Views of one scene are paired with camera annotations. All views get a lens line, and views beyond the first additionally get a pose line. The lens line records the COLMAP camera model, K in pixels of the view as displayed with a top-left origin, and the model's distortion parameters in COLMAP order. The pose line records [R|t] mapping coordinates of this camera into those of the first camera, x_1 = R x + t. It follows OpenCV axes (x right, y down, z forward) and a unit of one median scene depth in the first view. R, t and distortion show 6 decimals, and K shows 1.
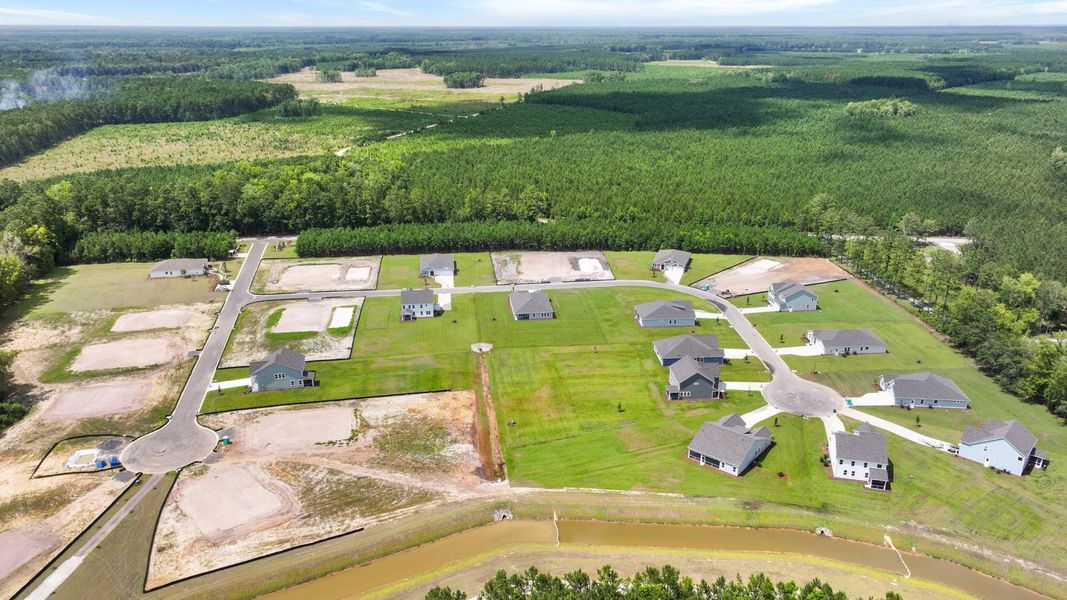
lens RADIAL K [[750.0, 0, 536.6], [0, 750.0, 313.2], [0, 0, 1]] dist [0.004300, 0.002588]
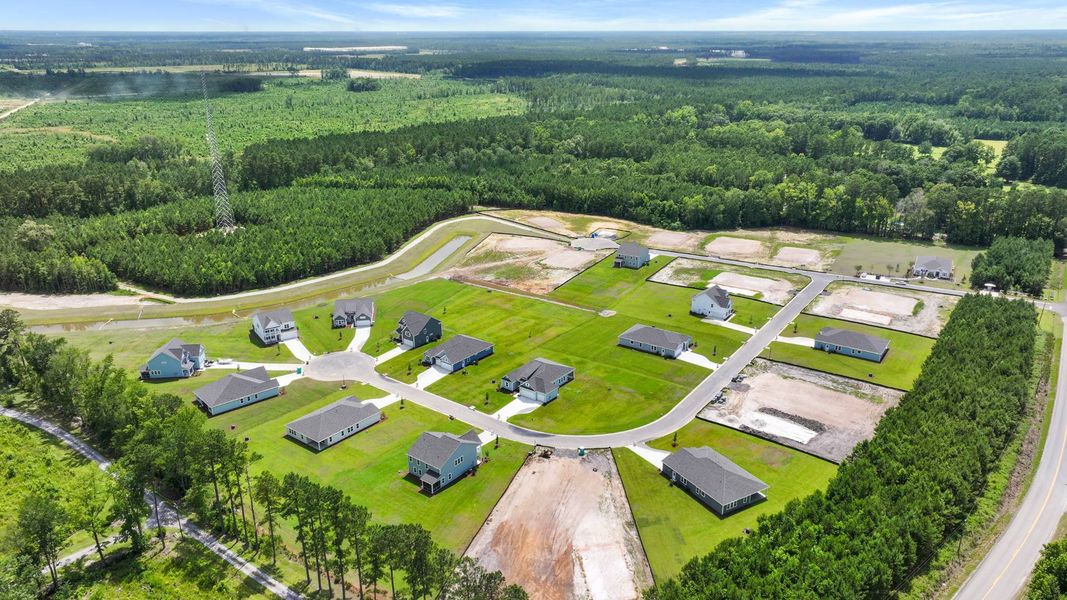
lens RADIAL K [[762.1, 0, 537.9], [0, 762.1, 298.3], [0, 0, 1]] dist [0.004488, 0.002293]
pose [[-0.658975, 0.251515, -0.708867, 0.731551], [-0.271947, 0.799013, 0.536306, -0.509044], [0.701283, 0.546186, -0.458130, 1.305240]]
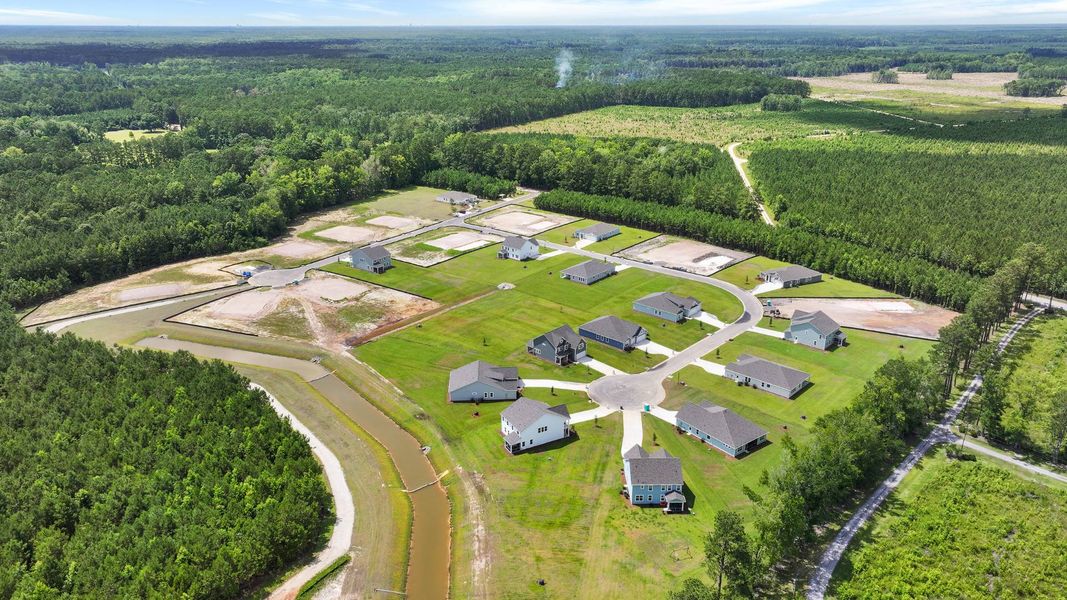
lens RADIAL K [[744.4, 0, 536.4], [0, 744.4, 300.5], [0, 0, 1]] dist [0.003786, 0.006275]
pose [[0.683669, 0.253546, -0.684333, 0.728539], [-0.260975, 0.960640, 0.095197, -0.055521], [0.681534, 0.113511, 0.722929, 0.137587]]
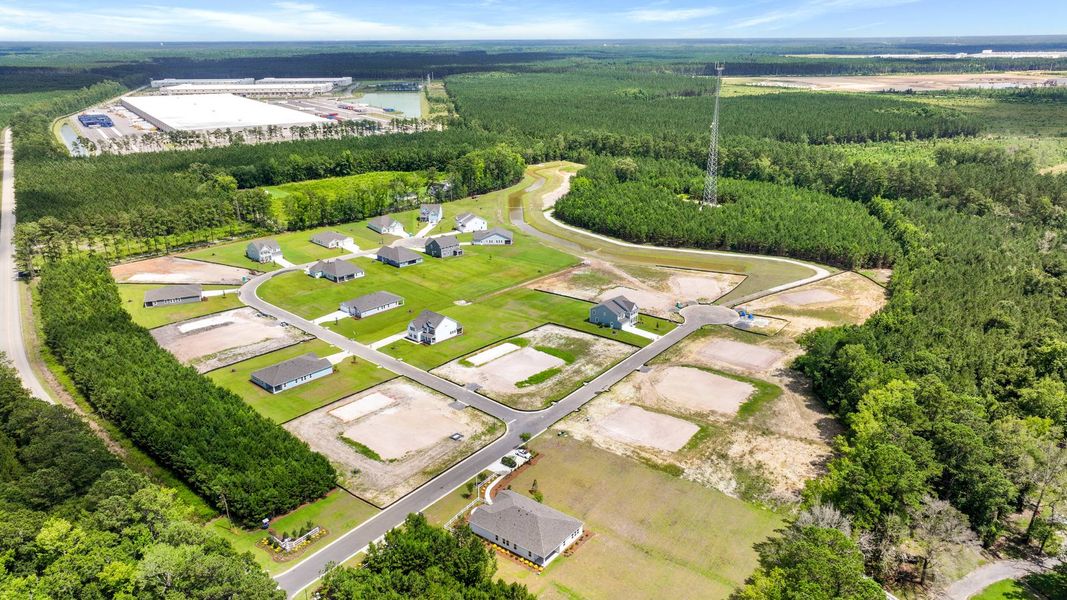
lens RADIAL K [[750.0, 0, 536.6], [0, 750.0, 313.2], [0, 0, 1]] dist [0.004300, 0.002588]
pose [[-0.646050, -0.260039, 0.717634, -0.931621], [0.281535, 0.792709, 0.540695, -0.511756], [-0.709477, 0.551355, -0.438920, 1.319108]]
